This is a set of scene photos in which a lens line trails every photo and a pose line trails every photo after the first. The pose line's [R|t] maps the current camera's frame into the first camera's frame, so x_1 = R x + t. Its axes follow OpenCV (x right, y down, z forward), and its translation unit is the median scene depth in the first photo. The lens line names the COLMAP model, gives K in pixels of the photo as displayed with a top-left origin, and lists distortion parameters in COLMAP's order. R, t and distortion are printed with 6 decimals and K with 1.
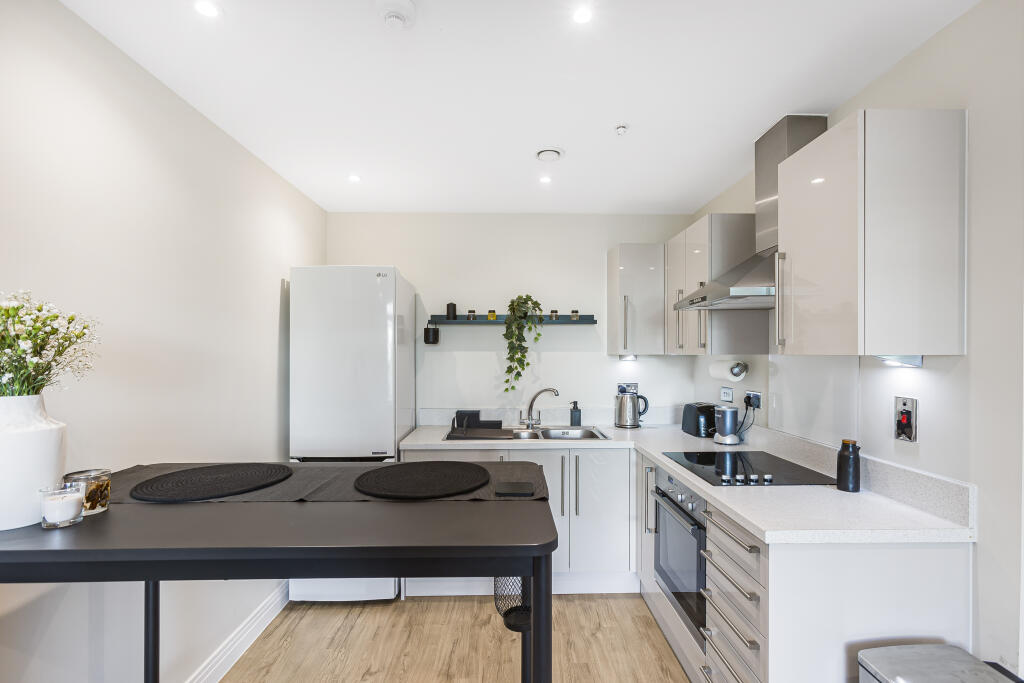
lens RADIAL K [[451.5, 0, 518.5], [0, 451.5, 362.1], [0, 0, 1]] dist [-0.007283, 0.007391]
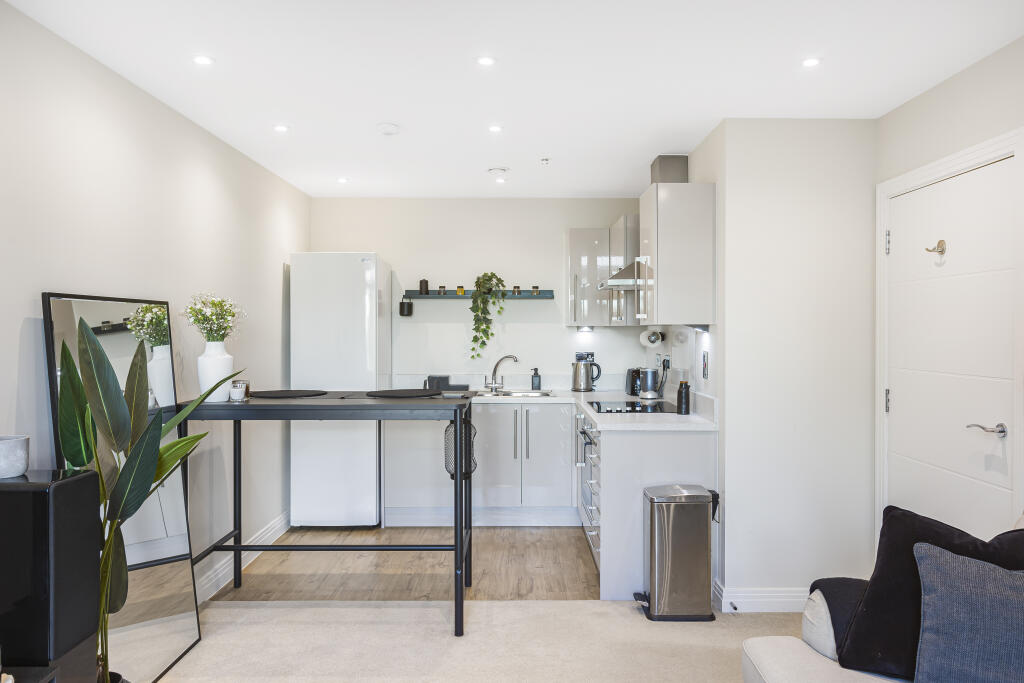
lens RADIAL K [[703.9, 0, 530.9], [0, 703.9, 332.4], [0, 0, 1]] dist [-0.006983, 0.004840]
pose [[0.999998, 0.000736, -0.001975, 0.134986], [-0.000758, 0.999936, -0.011317, 0.021894], [0.001967, 0.011319, 0.999934, -0.836878]]
